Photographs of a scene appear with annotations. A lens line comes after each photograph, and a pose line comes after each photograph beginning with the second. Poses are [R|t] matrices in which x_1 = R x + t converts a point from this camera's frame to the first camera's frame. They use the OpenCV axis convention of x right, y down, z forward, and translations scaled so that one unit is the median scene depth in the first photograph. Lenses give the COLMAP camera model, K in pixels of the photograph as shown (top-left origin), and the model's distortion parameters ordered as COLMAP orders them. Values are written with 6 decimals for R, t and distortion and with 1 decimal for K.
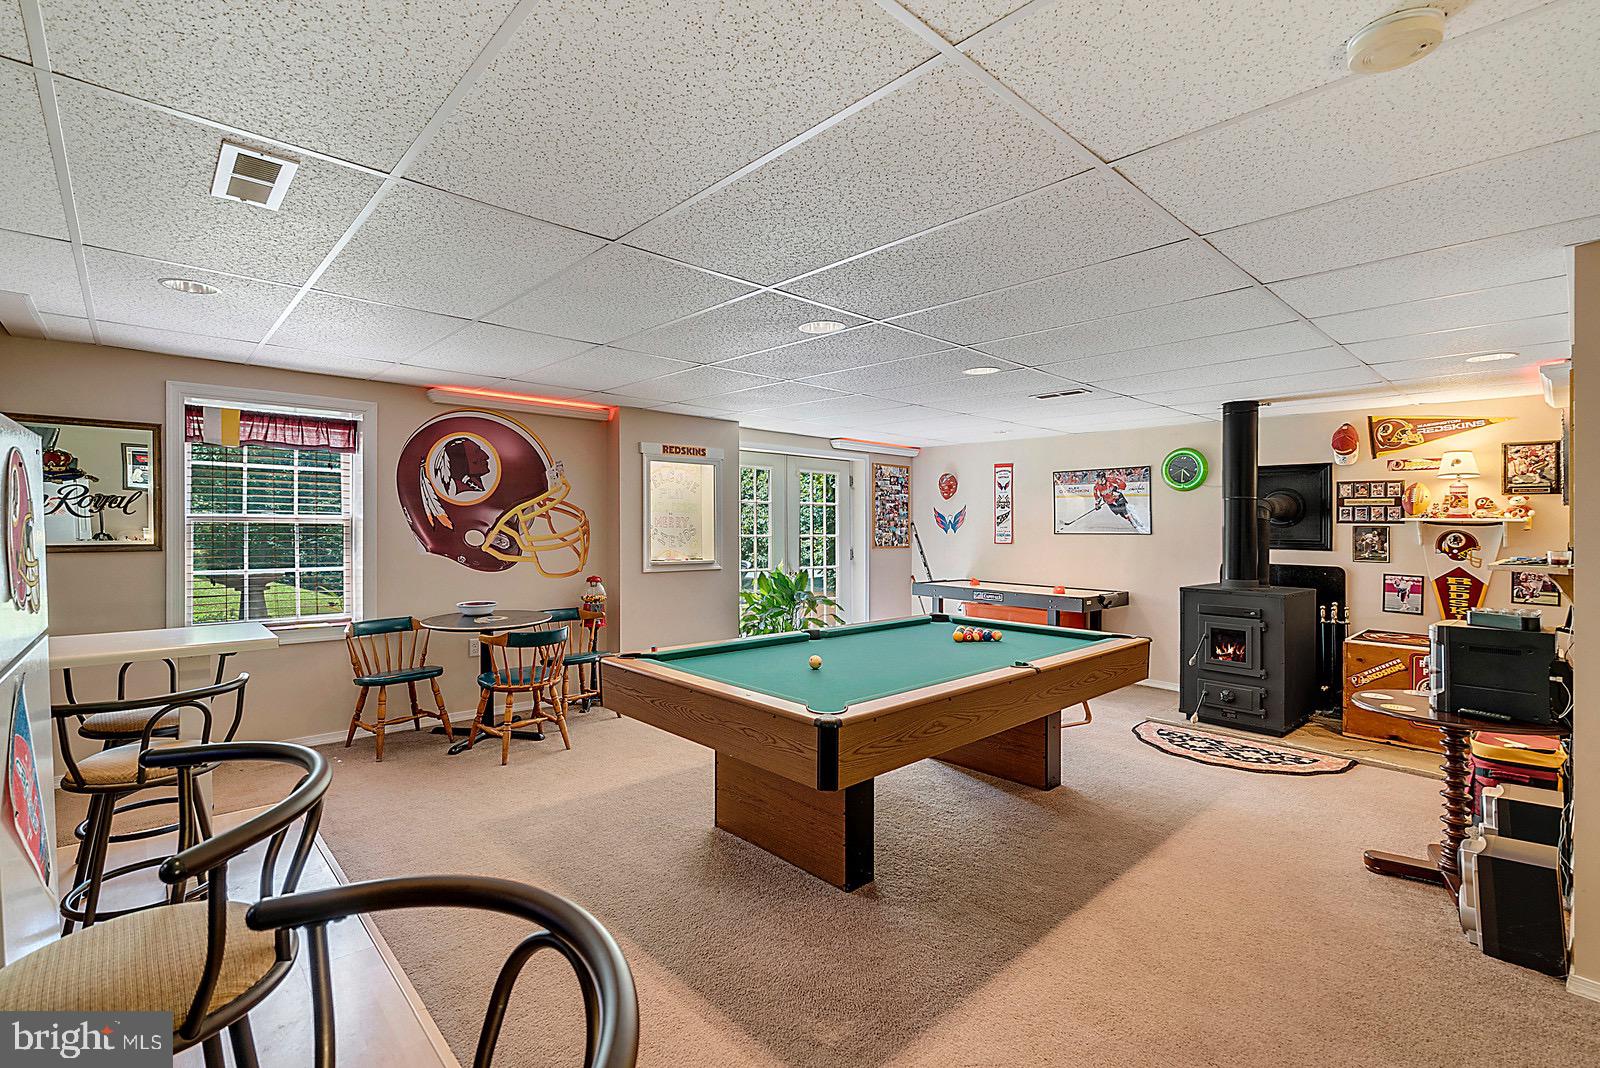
lens RADIAL K [[738.6, 0, 800.8], [0, 738.6, 533.4], [0, 0, 1]] dist [0.001329, 0.003081]
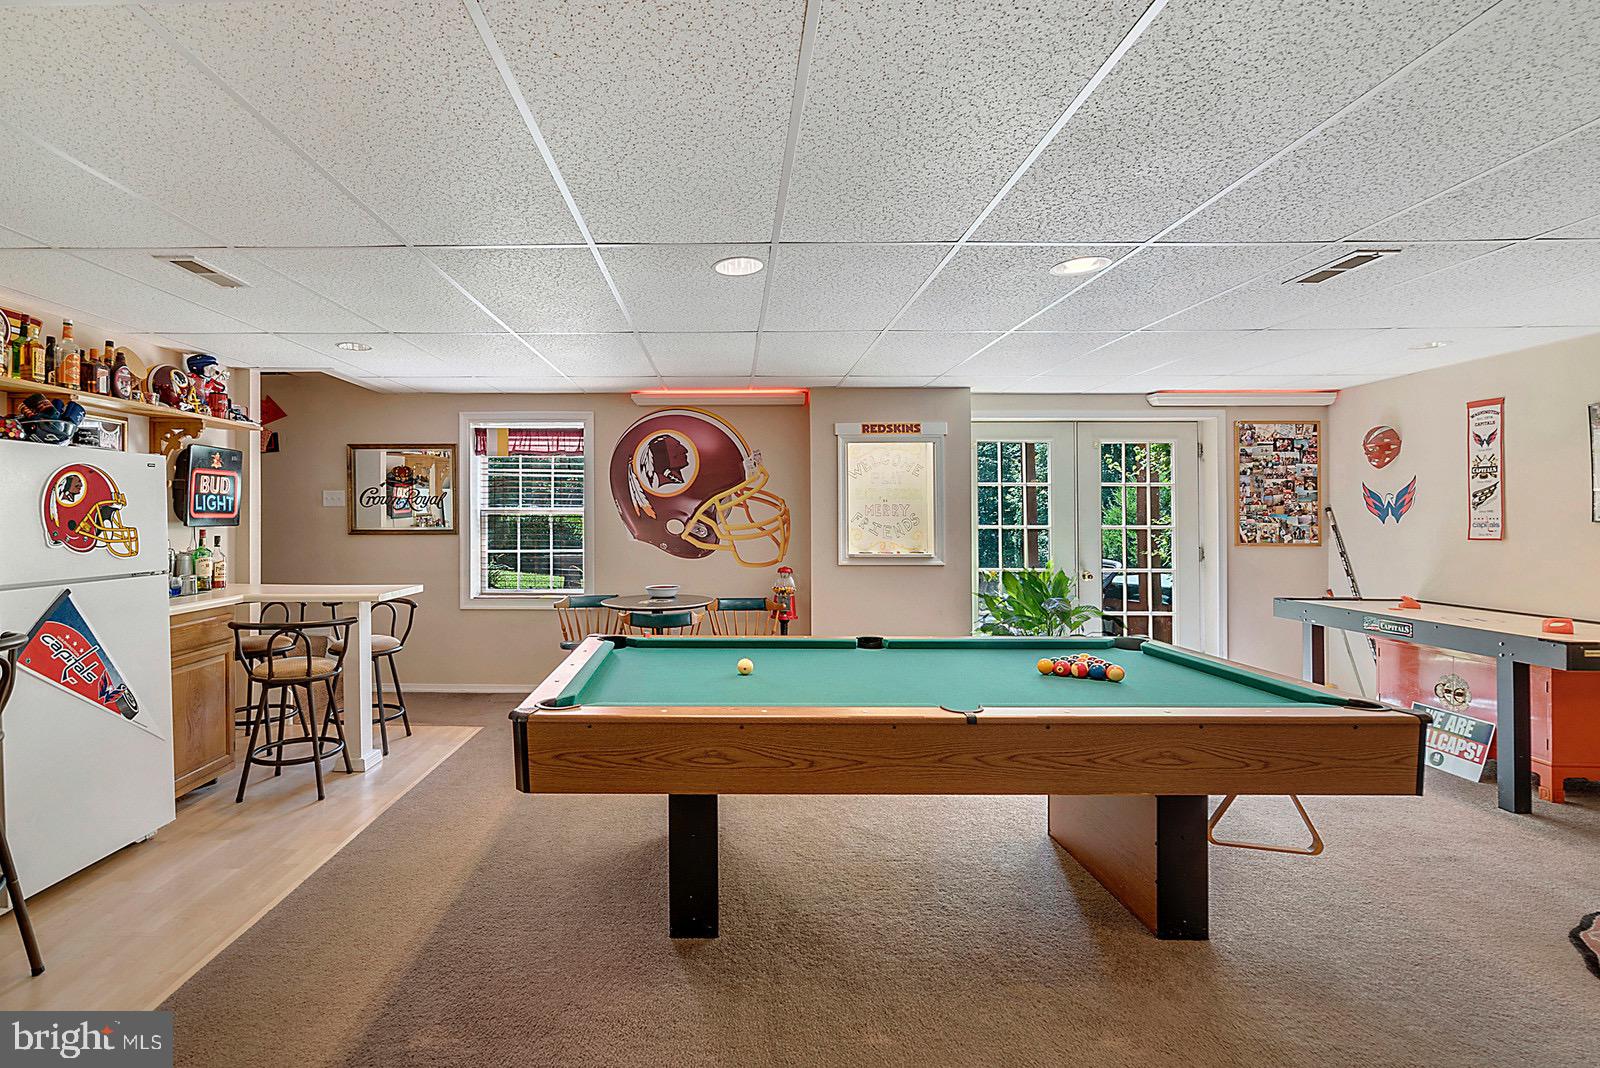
lens RADIAL K [[782.3, 0, 710.3], [0, 782.3, 529.6], [0, 0, 1]] dist [-0.001831, 0.001197]
pose [[0.713786, -0.000190, -0.700363, 0.373811], [-0.002981, 0.999990, -0.003309, 0.013157], [0.700357, 0.004449, 0.713779, 0.205433]]
